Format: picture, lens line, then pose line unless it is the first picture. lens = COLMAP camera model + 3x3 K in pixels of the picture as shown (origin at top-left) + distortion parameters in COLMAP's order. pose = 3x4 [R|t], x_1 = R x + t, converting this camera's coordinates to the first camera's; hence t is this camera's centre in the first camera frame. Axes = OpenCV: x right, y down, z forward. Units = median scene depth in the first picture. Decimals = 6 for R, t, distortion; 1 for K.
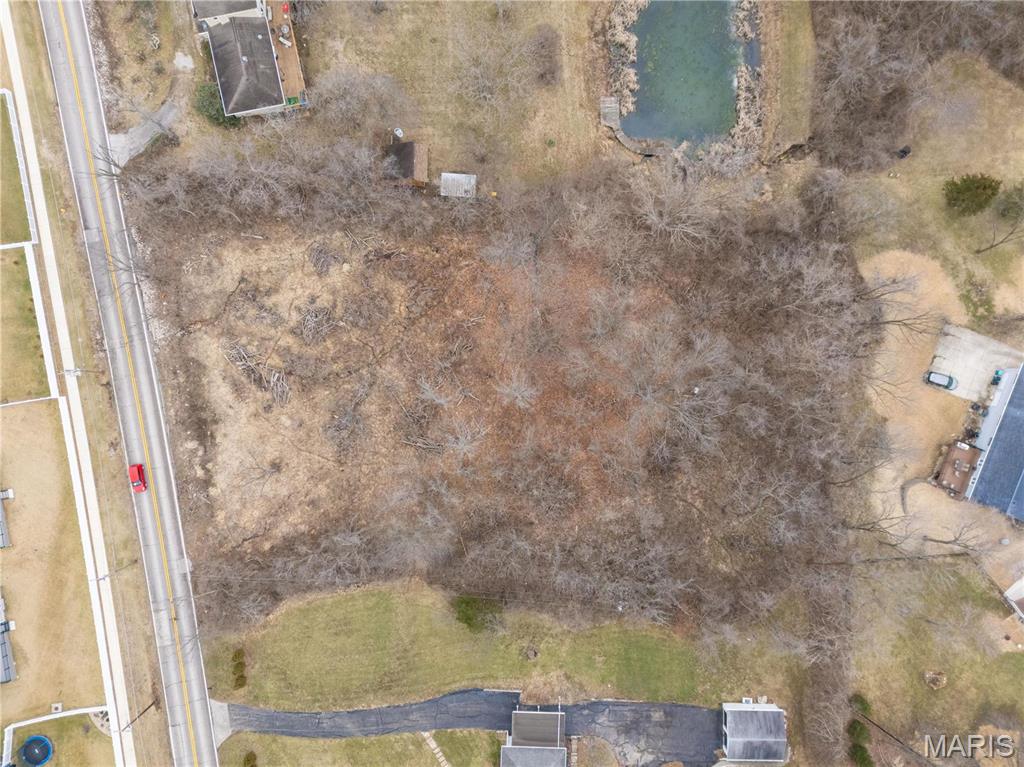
lens RADIAL K [[755.7, 0, 509.6], [0, 755.7, 383.7], [0, 0, 1]] dist [0.066886, -0.058788]
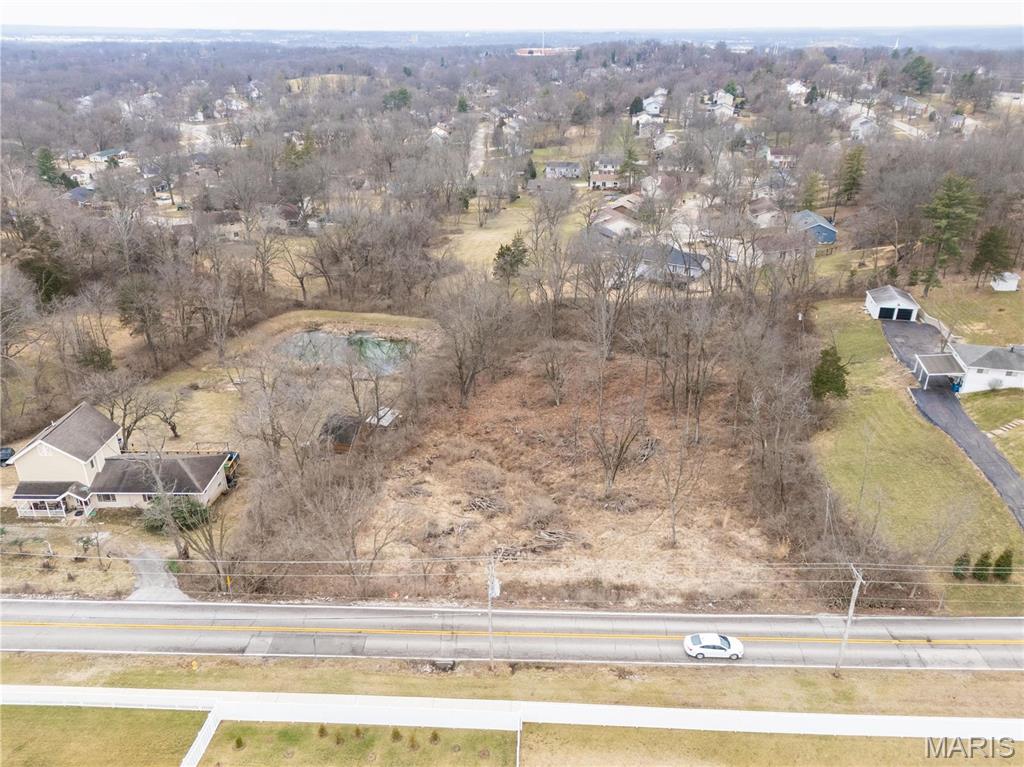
lens RADIAL K [[755.7, 0, 509.6], [0, 755.7, 383.7], [0, 0, 1]] dist [0.066886, -0.058788]
pose [[0.207800, -0.408362, 0.888853, -0.940125], [0.978151, 0.092613, -0.186128, 0.083681], [-0.006311, 0.908110, 0.418685, 0.572587]]
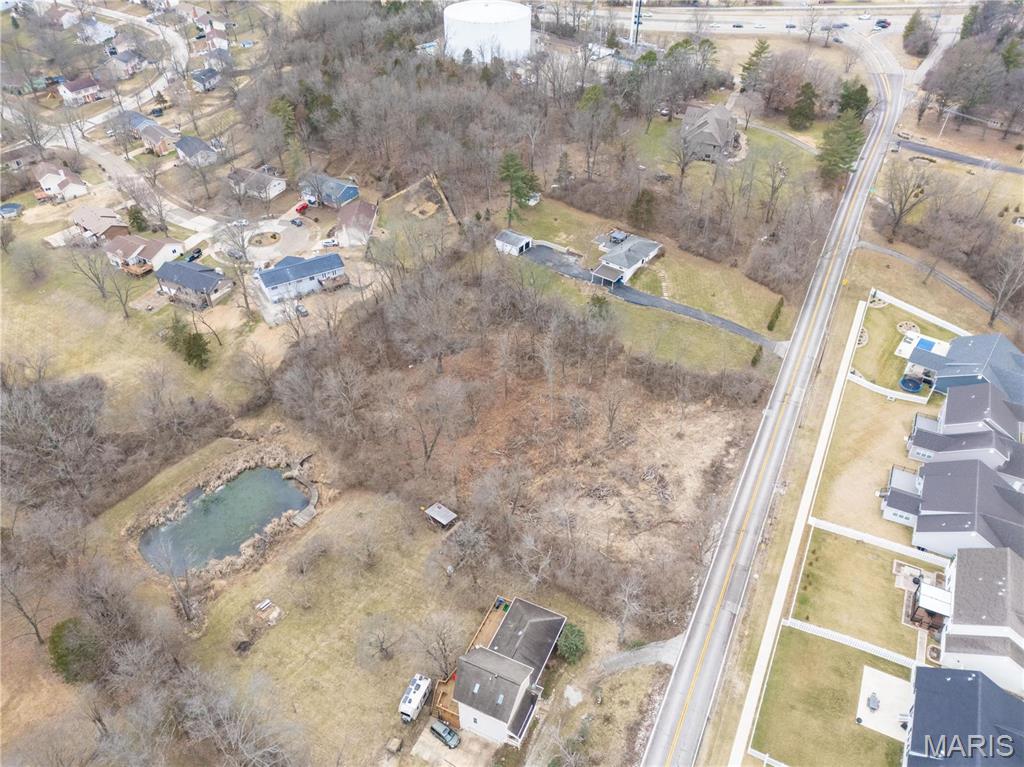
lens RADIAL K [[755.7, 0, 509.6], [0, 755.7, 383.7], [0, 0, 1]] dist [0.066886, -0.058788]
pose [[-0.800868, -0.372686, 0.468739, -0.678842], [0.598841, -0.498493, 0.626812, -0.894260], [0.000059, 0.782694, 0.622407, 0.086781]]
